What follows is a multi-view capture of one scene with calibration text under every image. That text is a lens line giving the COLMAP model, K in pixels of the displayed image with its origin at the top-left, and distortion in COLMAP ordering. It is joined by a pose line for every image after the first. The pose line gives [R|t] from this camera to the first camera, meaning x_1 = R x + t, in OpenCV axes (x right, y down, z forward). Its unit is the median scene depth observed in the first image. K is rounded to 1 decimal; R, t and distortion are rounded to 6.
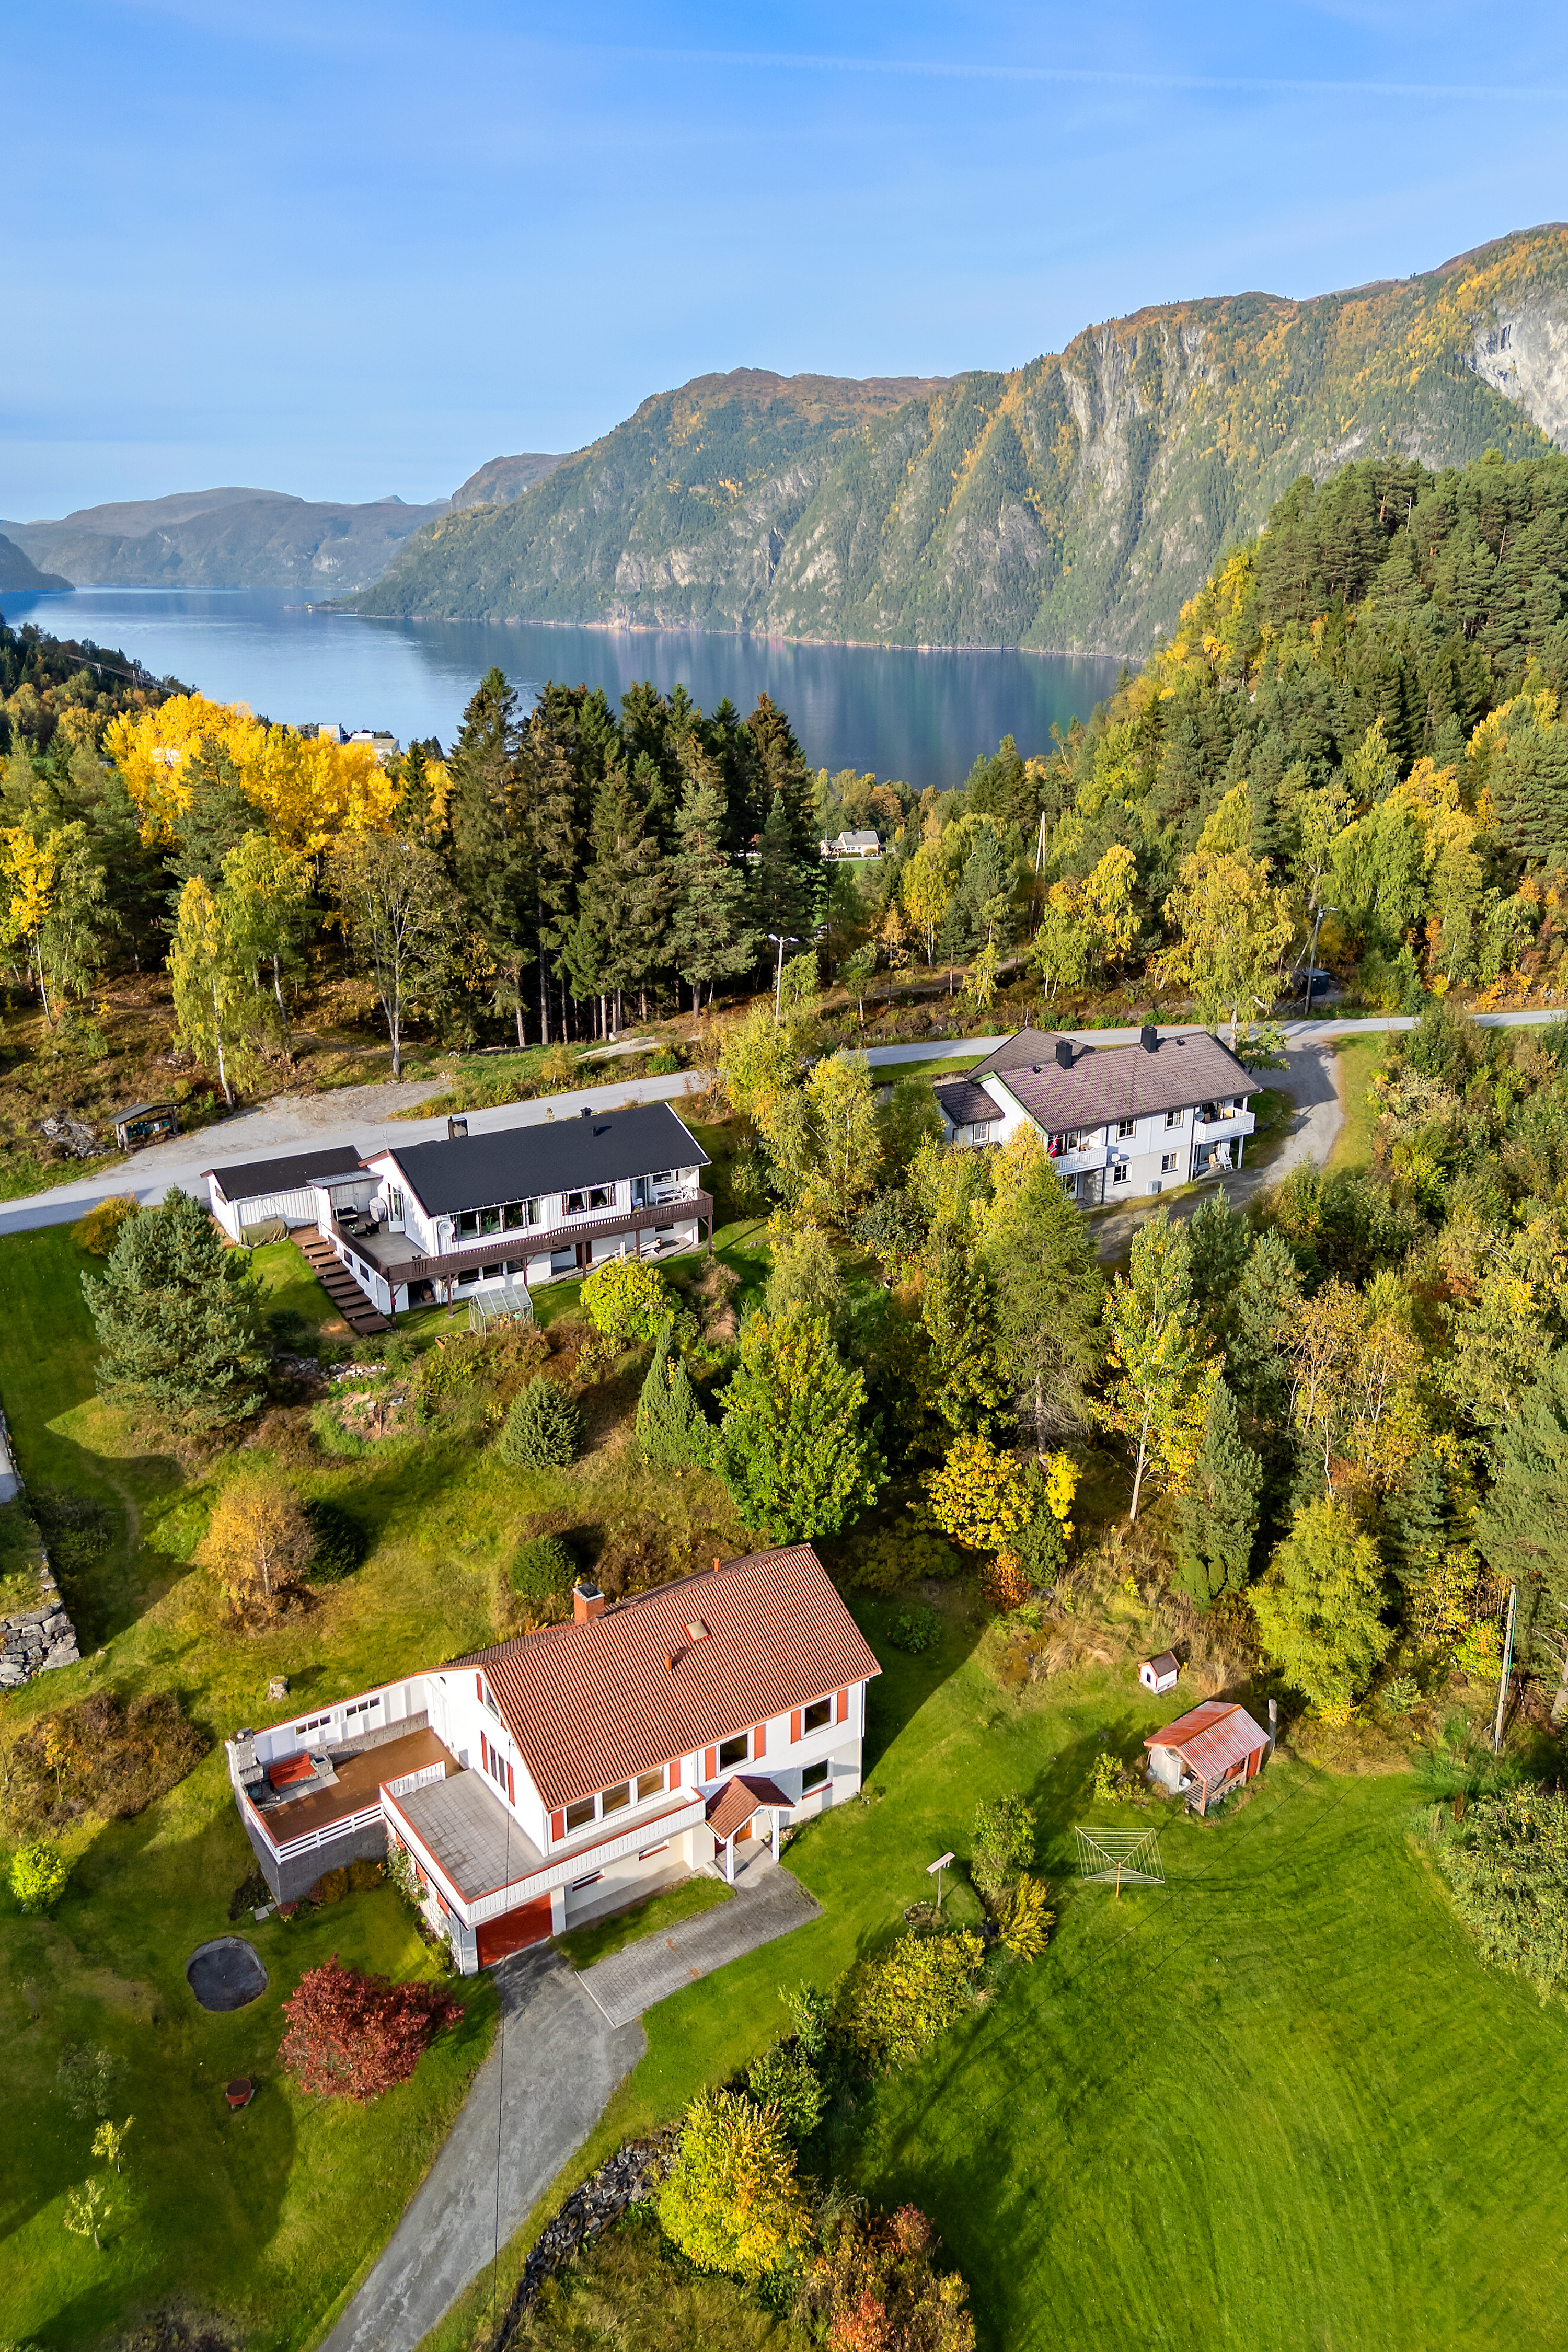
lens RADIAL K [[1773.0, 0, 775.1], [0, 1773.0, 1166.4], [0, 0, 1]] dist [0.049261, -0.042857]
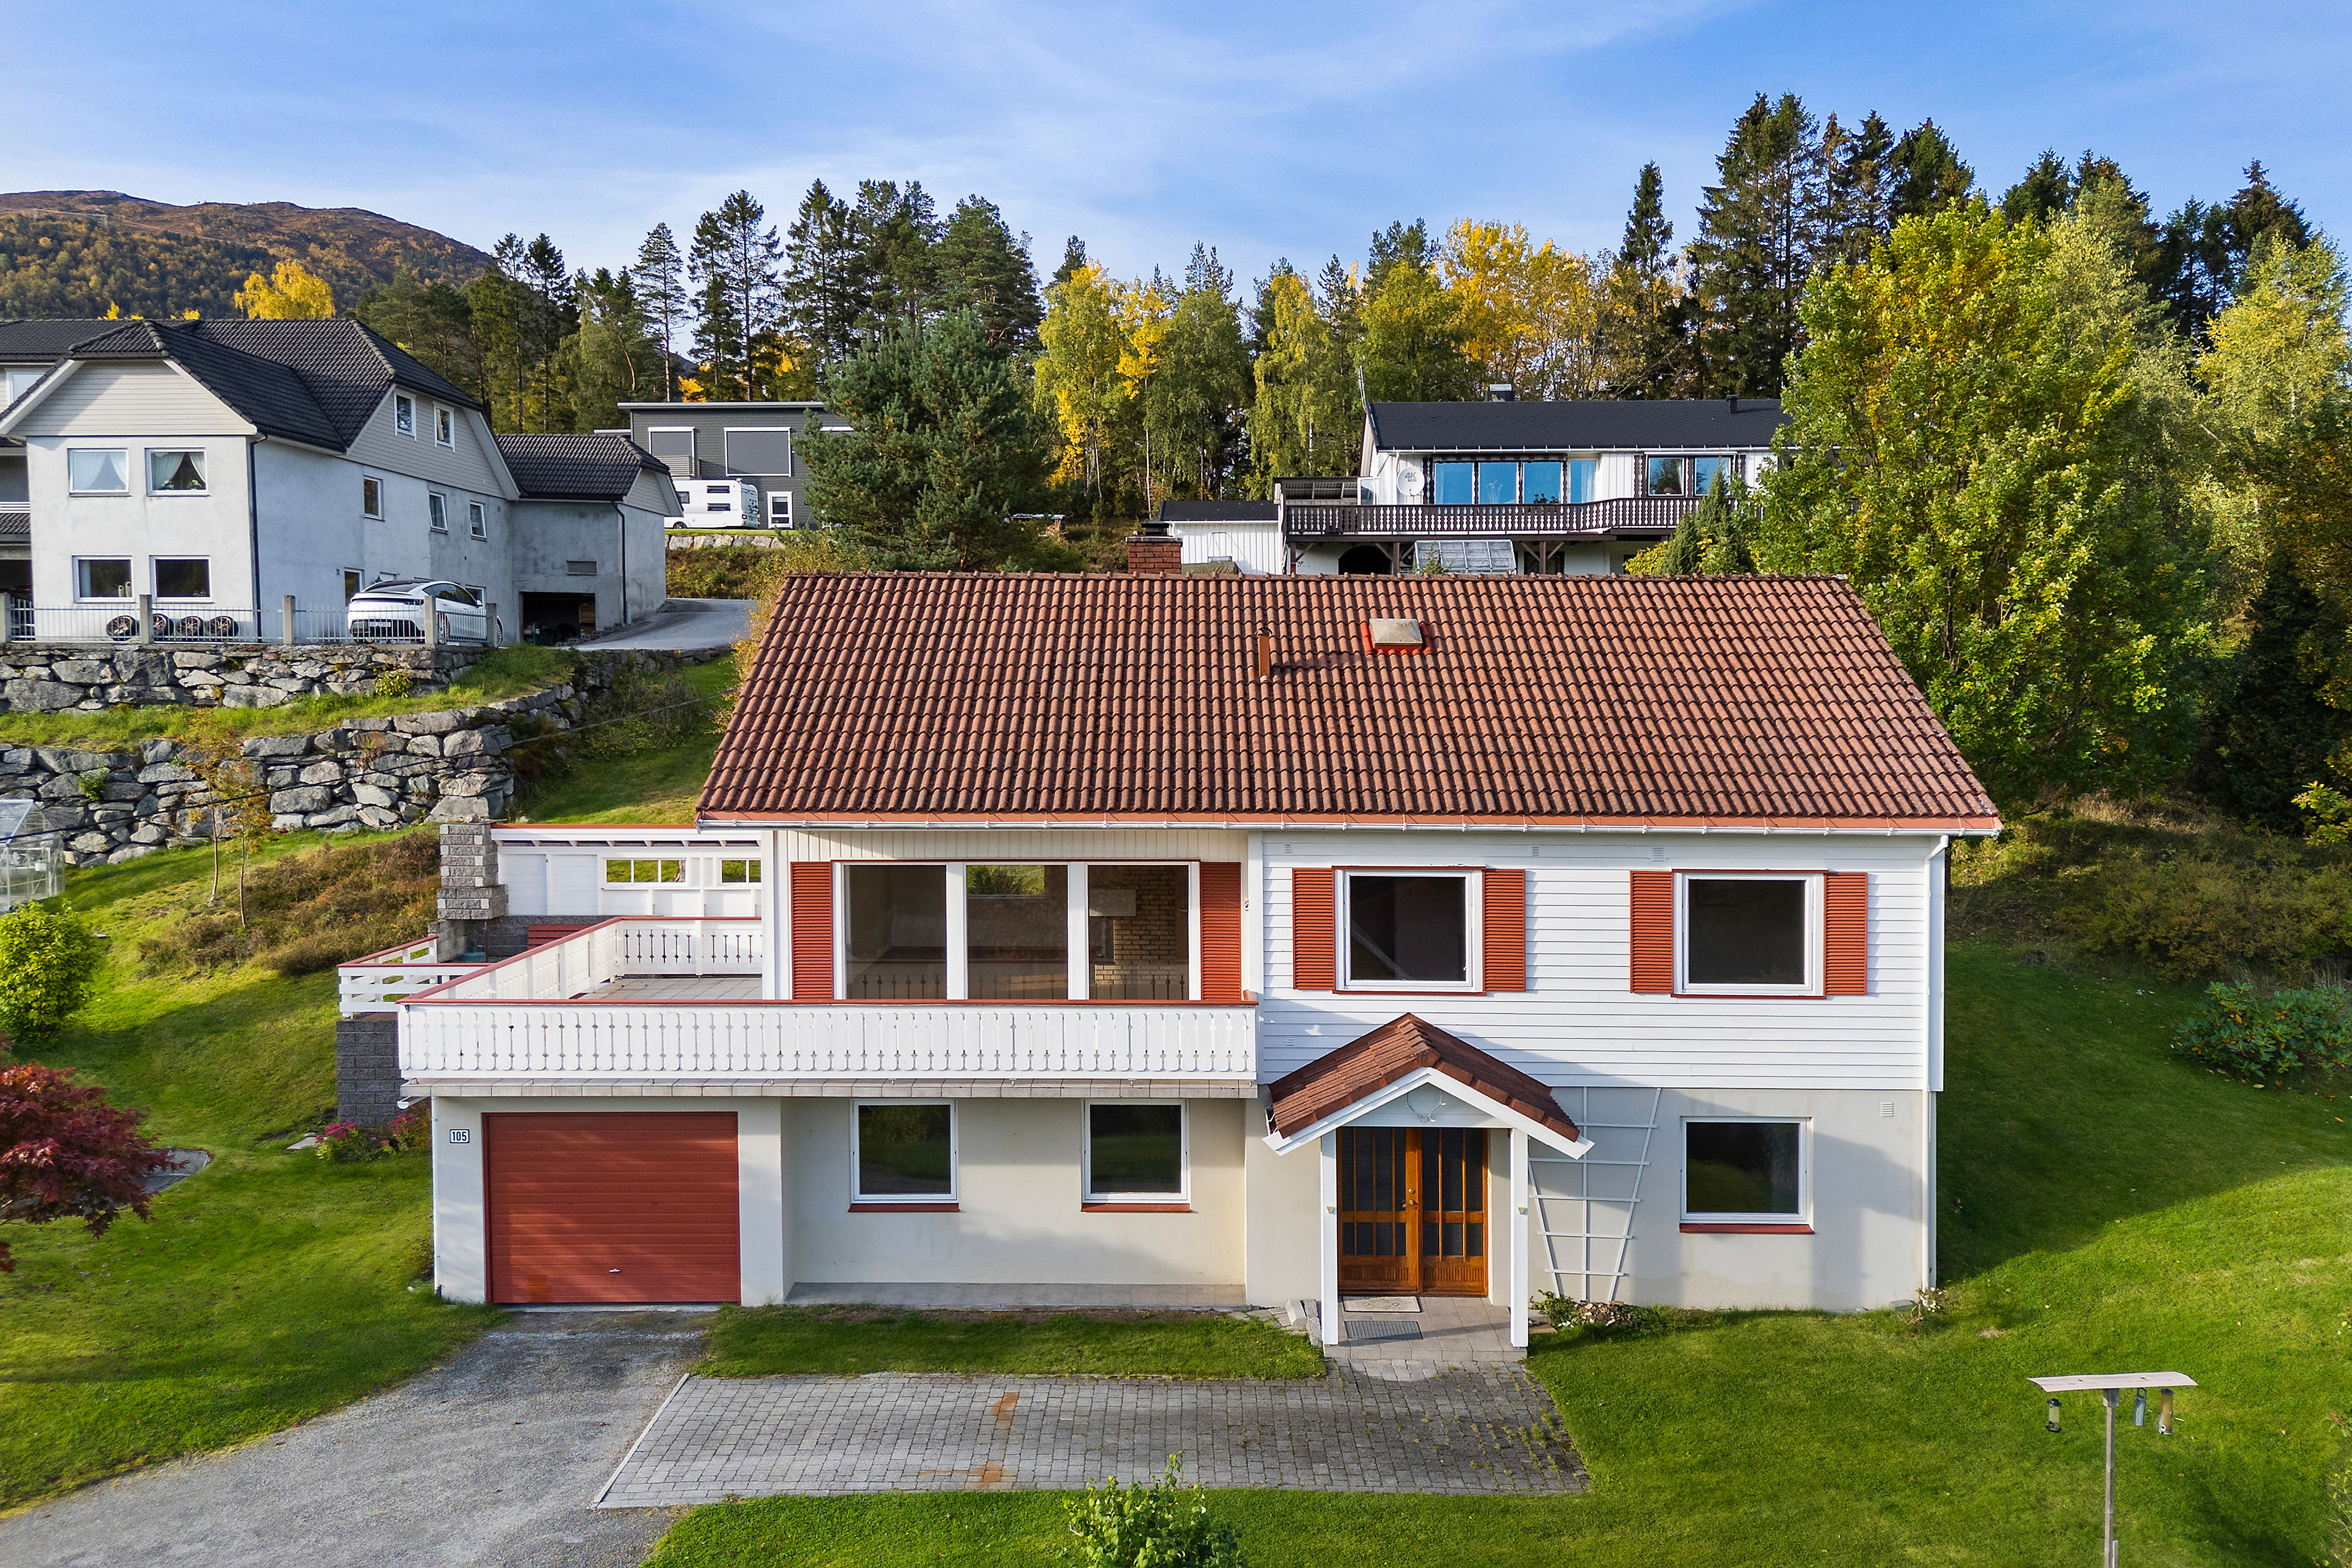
lens RADIAL K [[1773.0, 0, 1161.5], [0, 1773.0, 777.1], [0, 0, 1]] dist [0.049261, -0.042857]
pose [[0.817103, 0.016729, -0.576248, 0.082508], [-0.178476, 0.957811, -0.225267, 0.263118], [0.548168, 0.286913, 0.785616, 0.501752]]
